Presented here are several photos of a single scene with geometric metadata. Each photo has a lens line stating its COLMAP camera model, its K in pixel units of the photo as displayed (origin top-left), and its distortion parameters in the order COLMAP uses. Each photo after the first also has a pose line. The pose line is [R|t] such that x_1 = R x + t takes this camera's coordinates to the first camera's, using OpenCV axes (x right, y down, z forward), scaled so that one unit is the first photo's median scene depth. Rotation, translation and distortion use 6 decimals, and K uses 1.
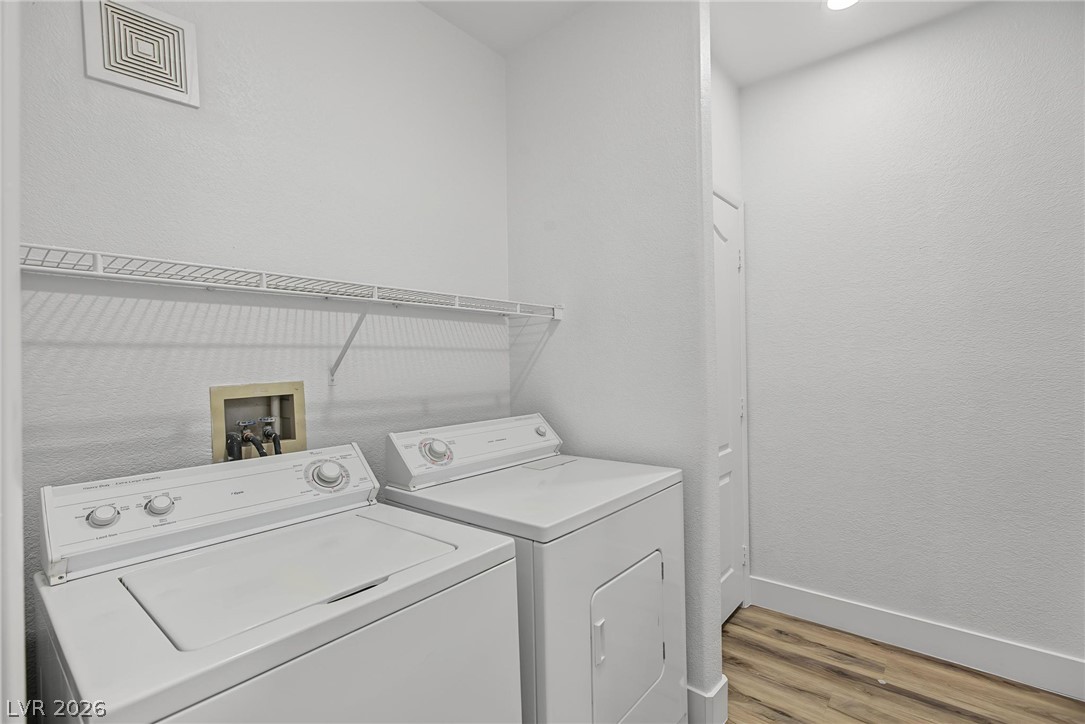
lens RADIAL K [[495.3, 0, 543.6], [0, 495.3, 361.5], [0, 0, 1]] dist [-0.002462, -0.000583]
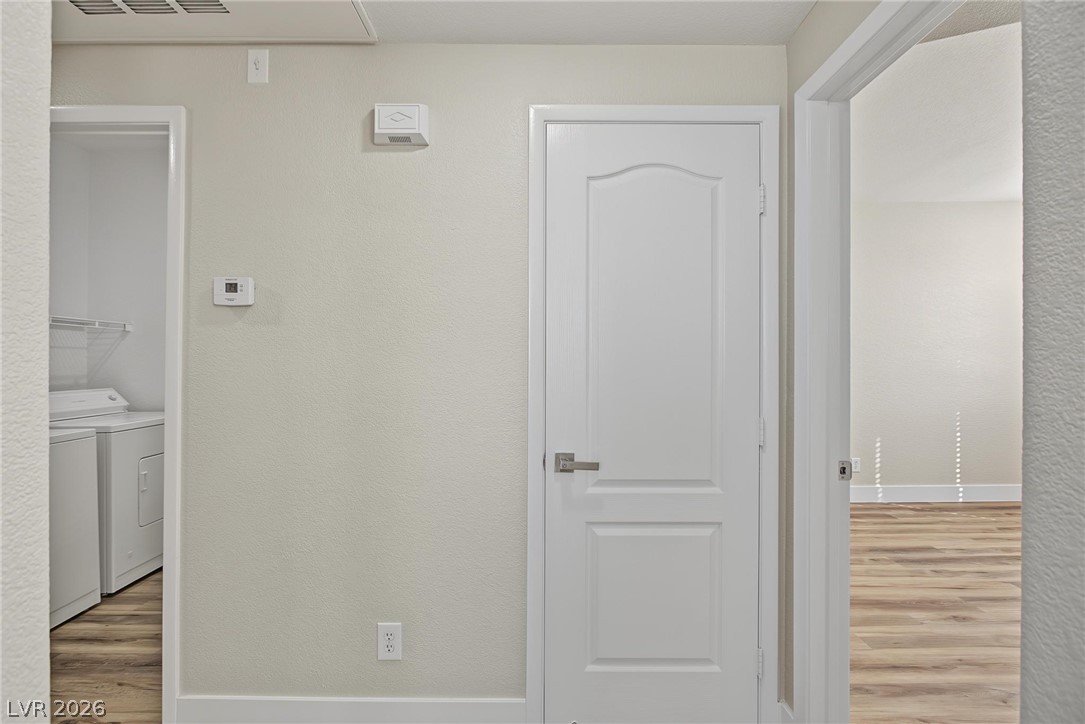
lens RADIAL K [[495.3, 0, 538.5], [0, 495.3, 354.5], [0, 0, 1]] dist [-0.002462, -0.000583]
pose [[0.769160, 0.019552, 0.638758, 0.030412], [-0.010749, 0.999786, -0.017659, 0.009160], [-0.638966, 0.006716, 0.769205, -1.172171]]
